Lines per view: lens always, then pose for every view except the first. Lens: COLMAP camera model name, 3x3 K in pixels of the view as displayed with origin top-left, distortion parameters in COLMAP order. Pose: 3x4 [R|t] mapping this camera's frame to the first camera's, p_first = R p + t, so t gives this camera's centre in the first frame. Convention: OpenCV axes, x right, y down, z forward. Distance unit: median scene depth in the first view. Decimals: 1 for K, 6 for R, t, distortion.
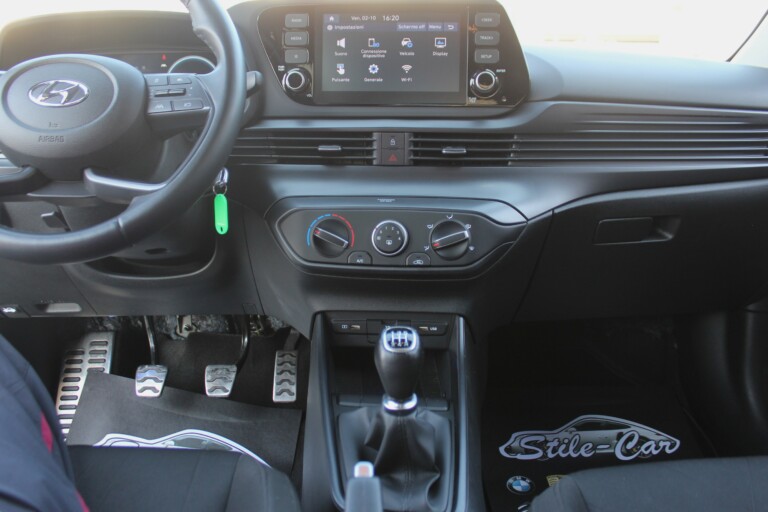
lens RADIAL K [[650.0, 0, 396.1], [0, 650.0, 257.2], [0, 0, 1]] dist [-0.153971, 0.132852]
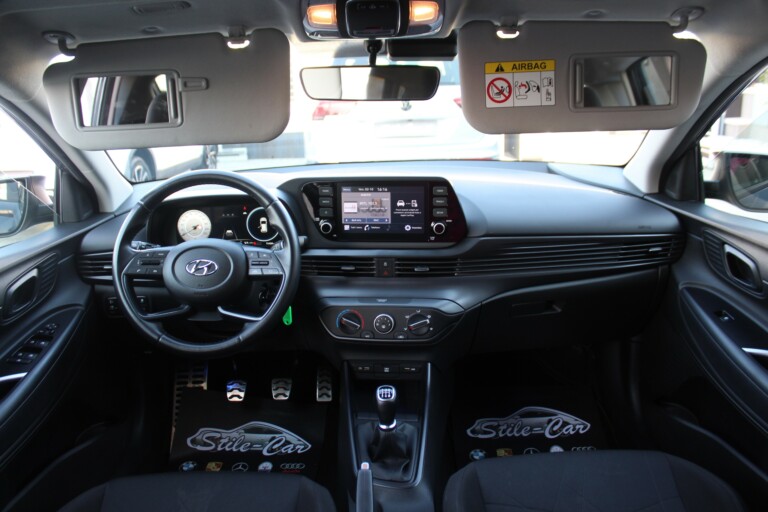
lens RADIAL K [[630.5, 0, 405.2], [0, 630.5, 256.3], [0, 0, 1]] dist [-0.117418, -0.000142]
pose [[0.999475, -0.018034, -0.026905, 0.067453], [0.019864, 0.997392, 0.069386, -0.230703], [0.025584, -0.069884, 0.997227, -0.472929]]
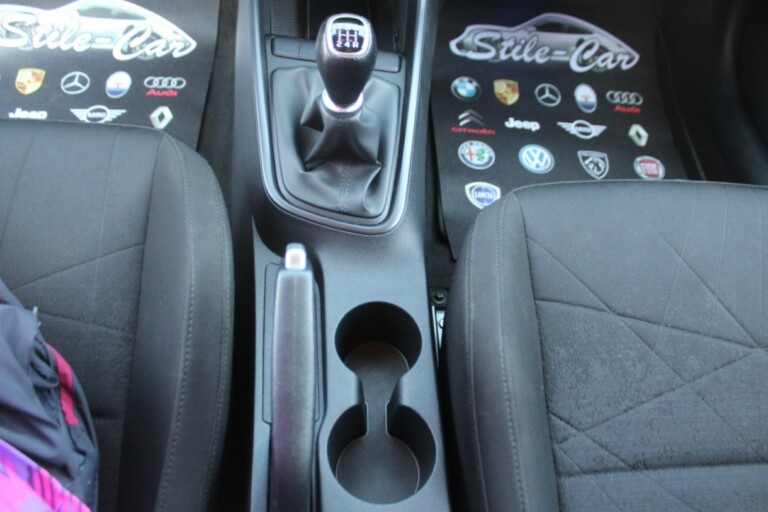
lens RADIAL K [[640.5, 0, 384.0], [0, 640.5, 256.0], [0, 0, 1]] dist [-0.137683, 0.106277]
pose [[0.994162, 0.054123, 0.093341, -0.004435], [-0.104491, 0.698580, 0.707862, -0.132733], [-0.026894, -0.713482, 0.700157, 0.147486]]
